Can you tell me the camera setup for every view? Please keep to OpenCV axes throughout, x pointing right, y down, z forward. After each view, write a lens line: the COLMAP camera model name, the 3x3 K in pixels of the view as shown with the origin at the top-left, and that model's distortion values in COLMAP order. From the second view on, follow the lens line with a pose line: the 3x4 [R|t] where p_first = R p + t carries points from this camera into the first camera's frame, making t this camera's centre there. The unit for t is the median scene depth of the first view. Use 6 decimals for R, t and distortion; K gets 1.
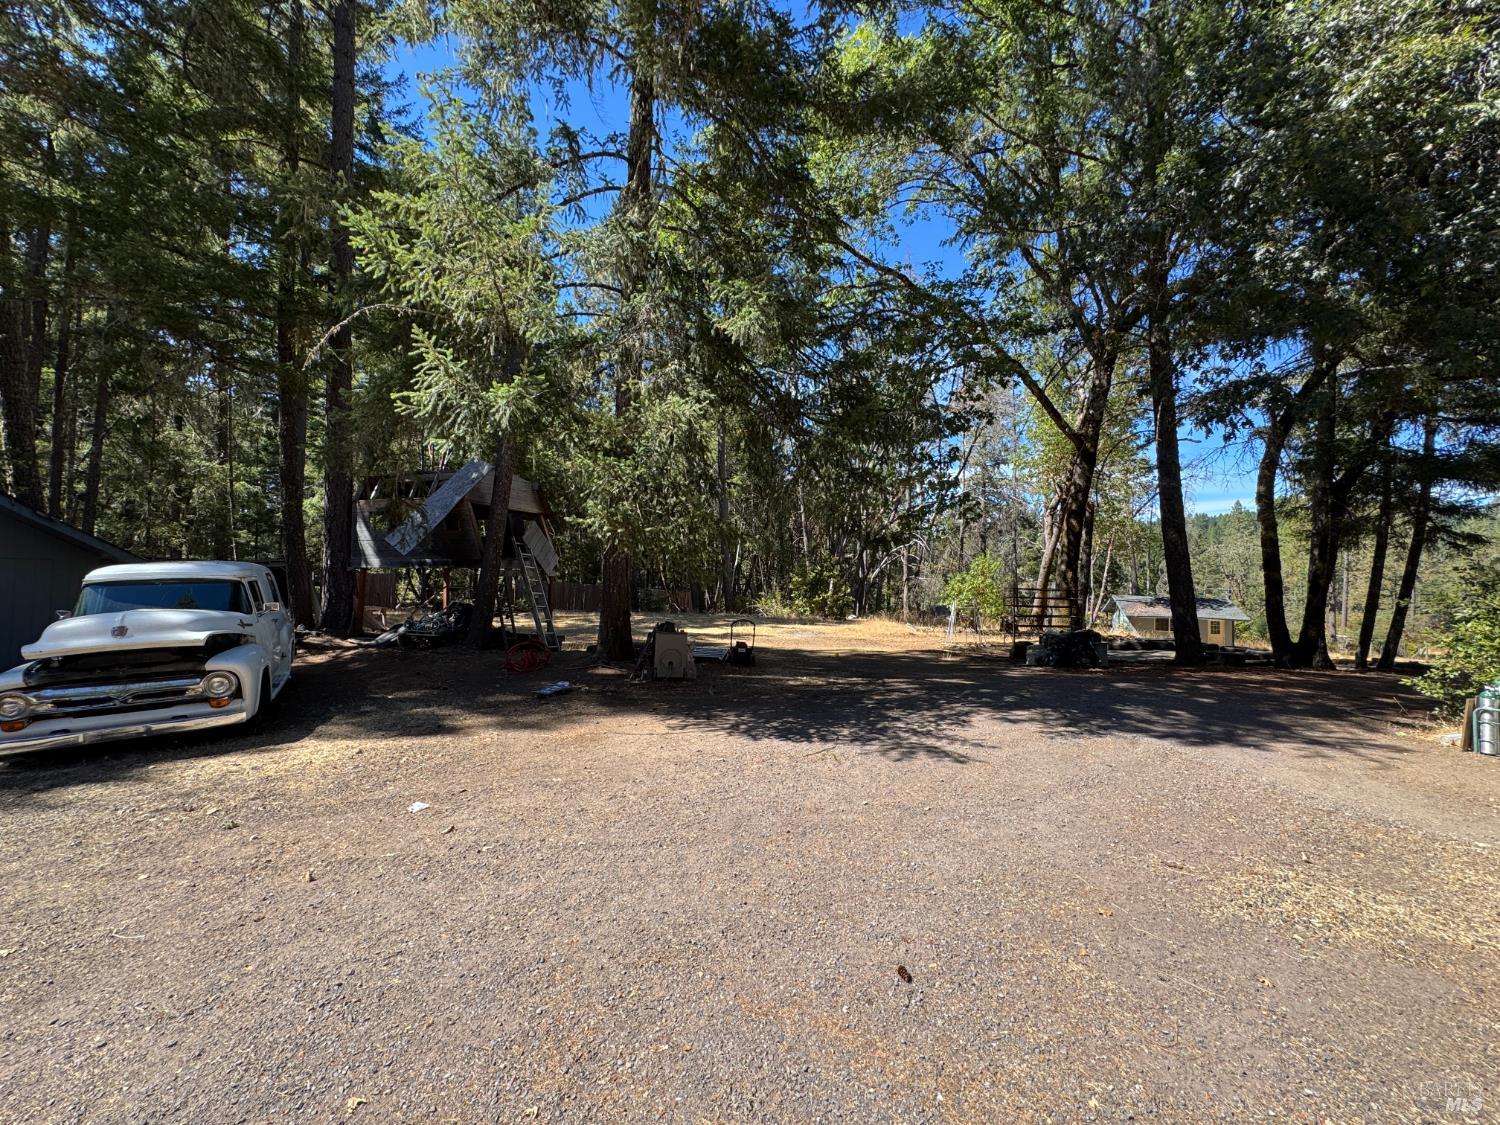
lens RADIAL K [[603.3, 0, 748.4], [0, 603.3, 564.6], [0, 0, 1]] dist [0.007097, -0.000677]
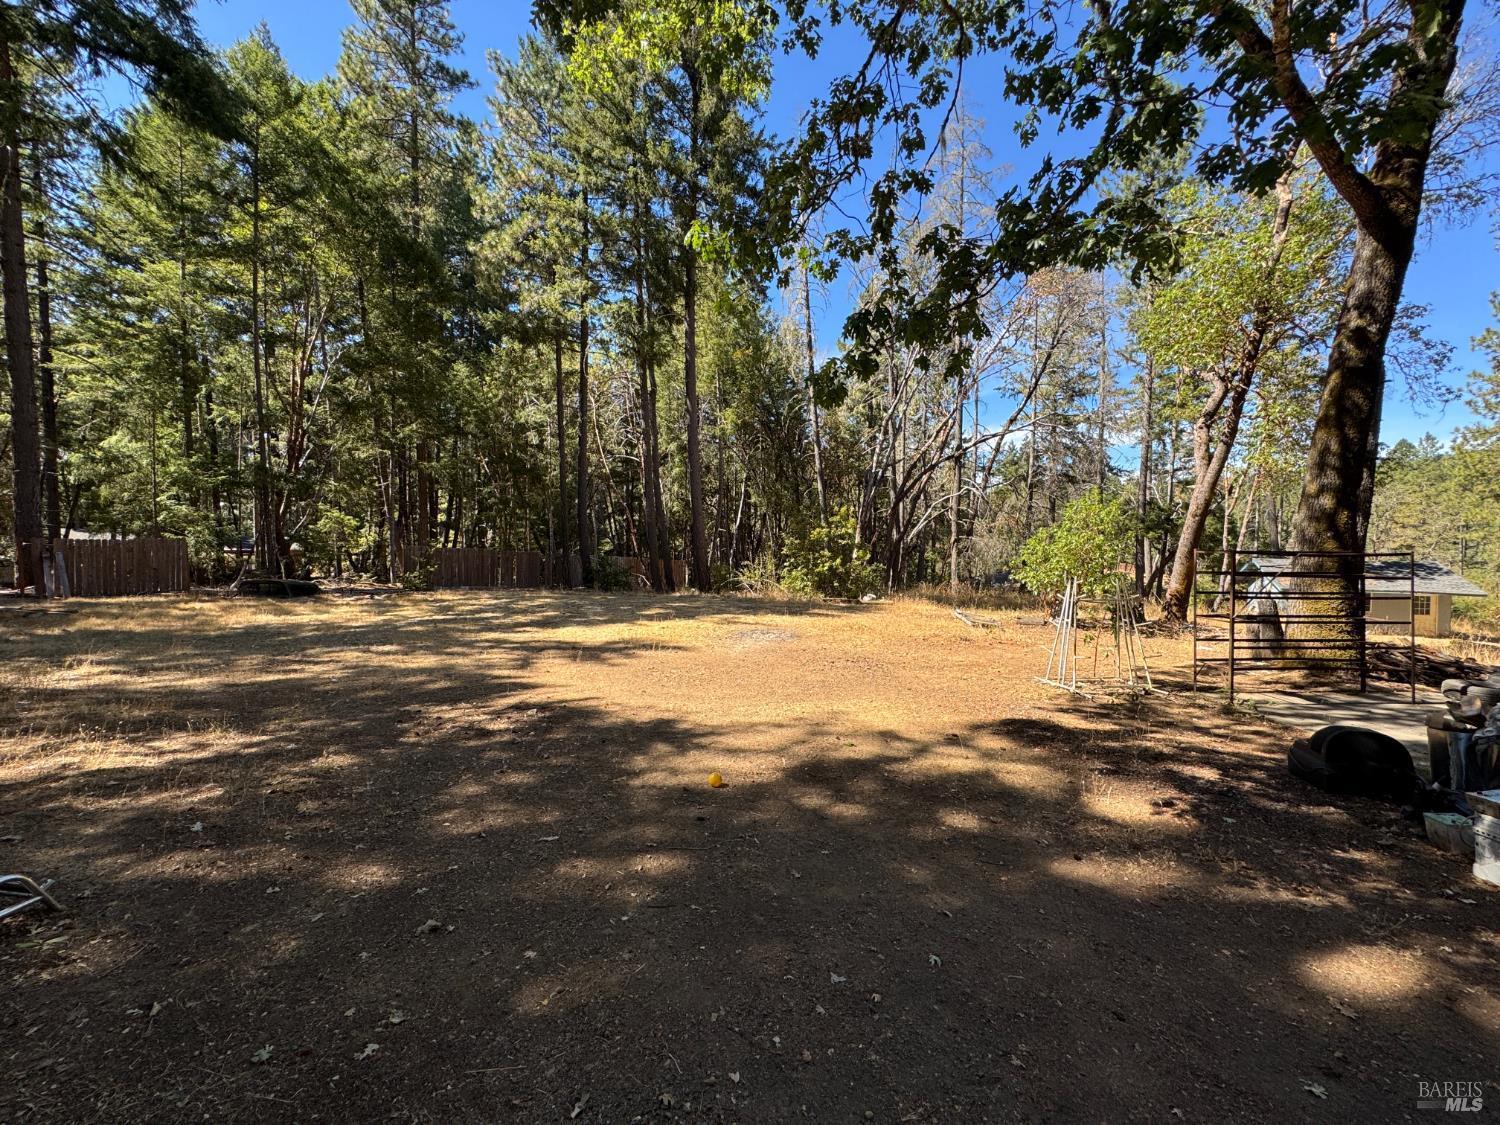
lens RADIAL K [[603.3, 0, 753.0], [0, 603.3, 557.8], [0, 0, 1]] dist [0.007097, -0.000677]
pose [[0.997651, -0.009377, -0.067857, 0.060132], [0.012545, 0.998844, 0.046409, 0.008101], [0.067343, -0.047151, 0.996615, 0.228203]]
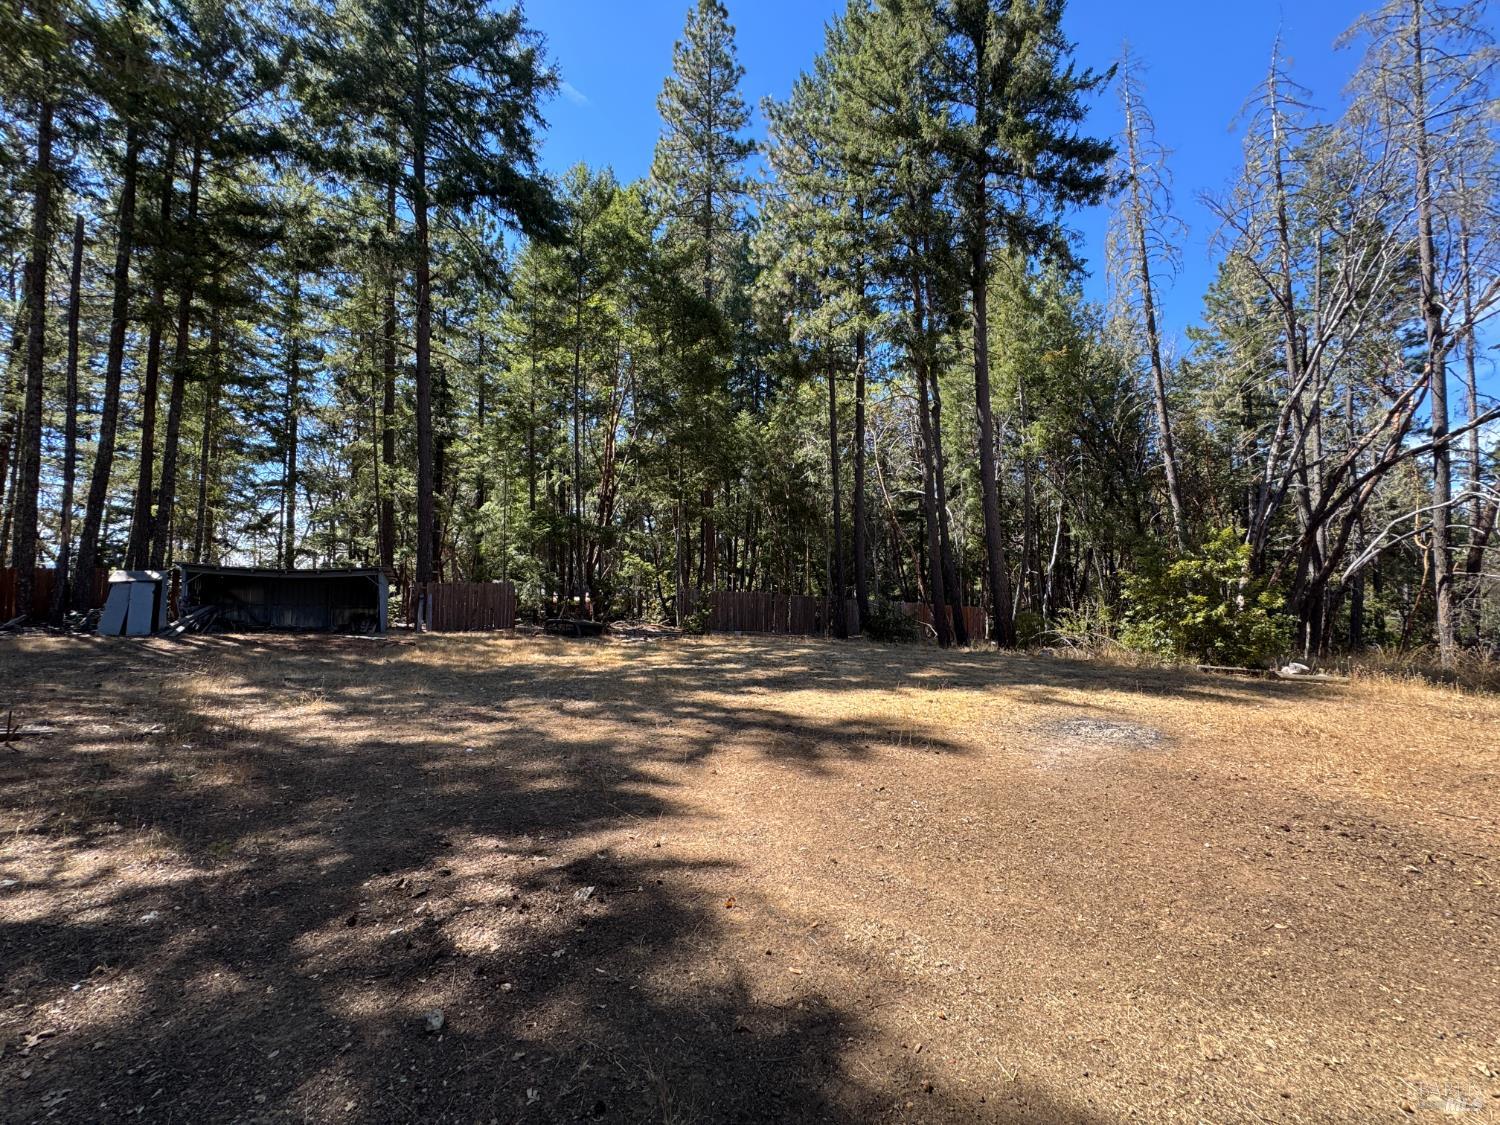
lens RADIAL K [[603.3, 0, 751.0], [0, 603.3, 556.9], [0, 0, 1]] dist [0.007097, -0.000677]
pose [[0.847724, -0.043974, -0.528612, 0.054495], [0.025149, 0.998769, -0.042755, 0.013720], [0.529842, 0.022950, 0.847786, 0.309061]]
